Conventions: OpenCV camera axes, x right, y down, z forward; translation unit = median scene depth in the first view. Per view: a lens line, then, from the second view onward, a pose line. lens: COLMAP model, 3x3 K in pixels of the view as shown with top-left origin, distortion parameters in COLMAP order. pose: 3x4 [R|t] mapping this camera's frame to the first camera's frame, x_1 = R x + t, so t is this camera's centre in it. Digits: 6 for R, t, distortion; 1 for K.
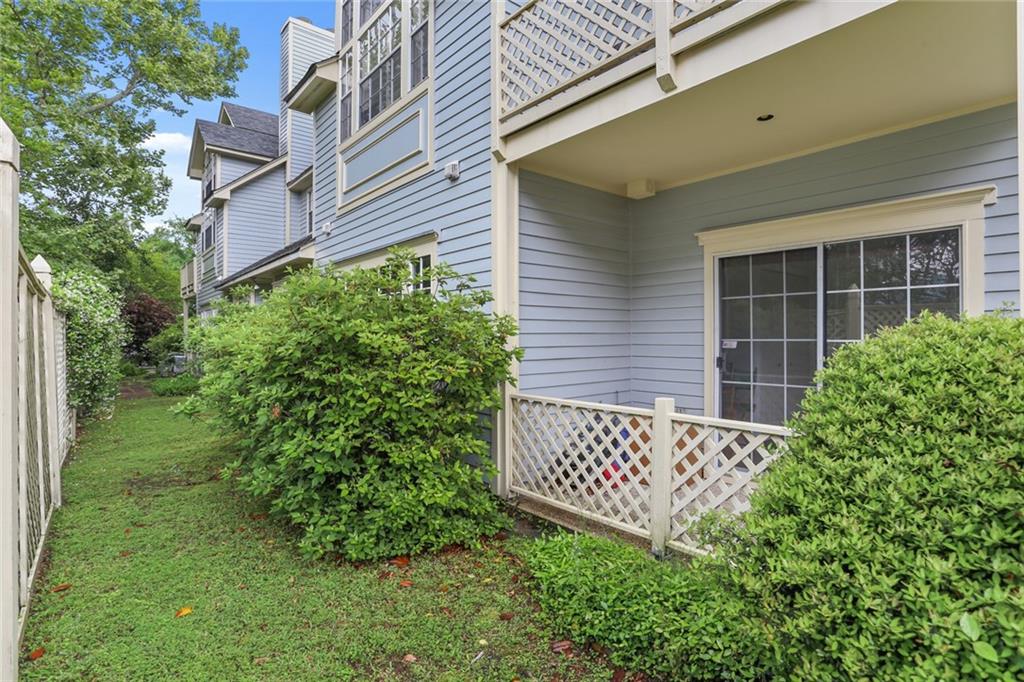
lens RADIAL K [[511.8, 0, 511.7], [0, 511.8, 329.6], [0, 0, 1]] dist [-0.004985, 0.012770]
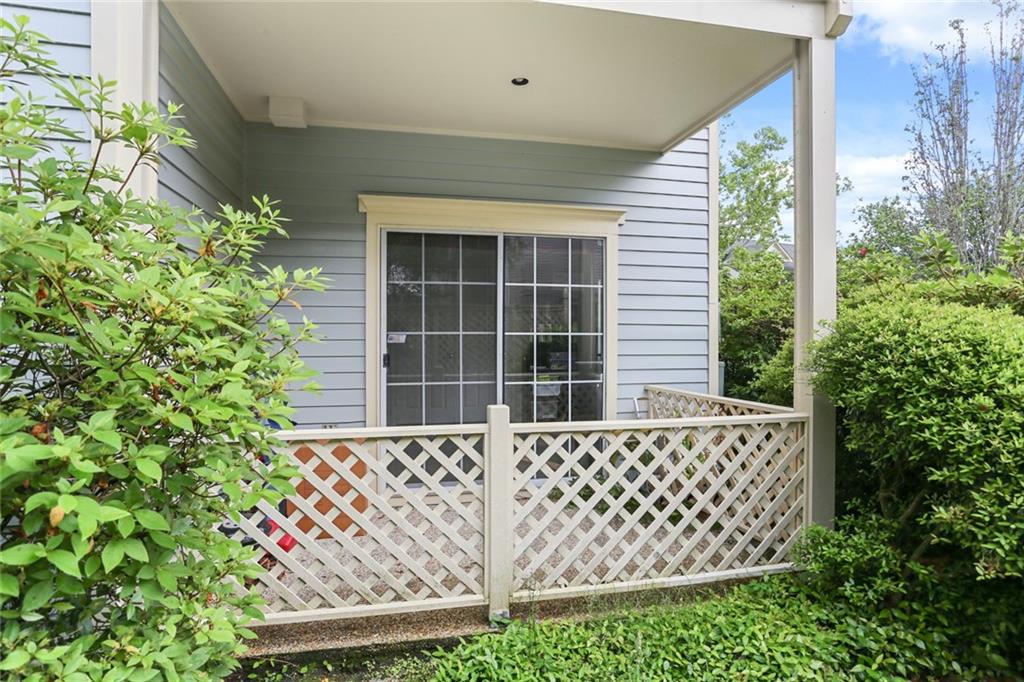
lens RADIAL K [[549.6, 0, 512.0], [0, 549.6, 341.0], [0, 0, 1]] dist [-0.003566, -0.000206]
pose [[0.498753, 0.000345, 0.866744, -0.290988], [-0.015087, 0.999852, 0.008283, 0.026458], [-0.866613, -0.017208, 0.498684, 0.455451]]
